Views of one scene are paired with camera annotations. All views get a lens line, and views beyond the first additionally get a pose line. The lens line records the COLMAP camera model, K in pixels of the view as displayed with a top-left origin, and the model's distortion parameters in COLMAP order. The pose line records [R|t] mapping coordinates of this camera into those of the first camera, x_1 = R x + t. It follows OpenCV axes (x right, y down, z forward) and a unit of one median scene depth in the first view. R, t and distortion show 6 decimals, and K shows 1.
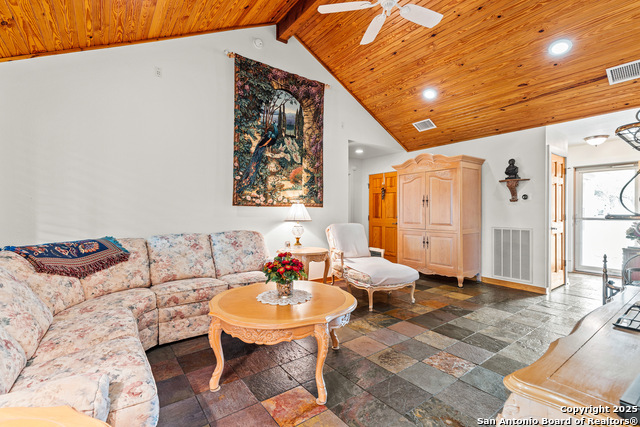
lens RADIAL K [[292.4, 0, 320.5], [0, 292.4, 214.0], [0, 0, 1]] dist [0.005205, -0.000173]
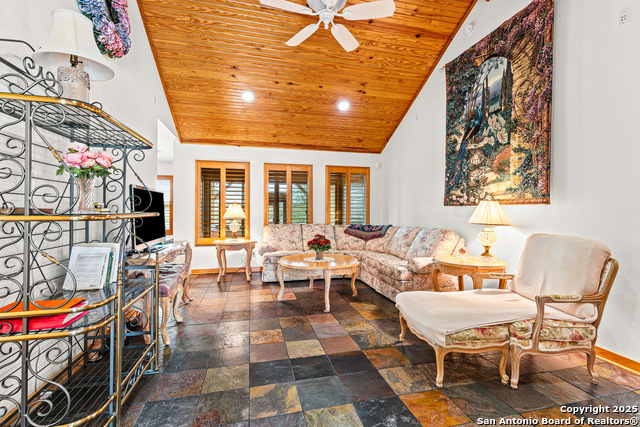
lens RADIAL K [[292.4, 0, 320.4], [0, 292.4, 211.4], [0, 0, 1]] dist [0.005205, -0.000173]
pose [[-0.398538, -0.003486, -0.917145, 0.796061], [-0.015772, 0.999871, 0.003053, -0.004093], [0.917016, 0.015682, -0.398541, 0.918256]]
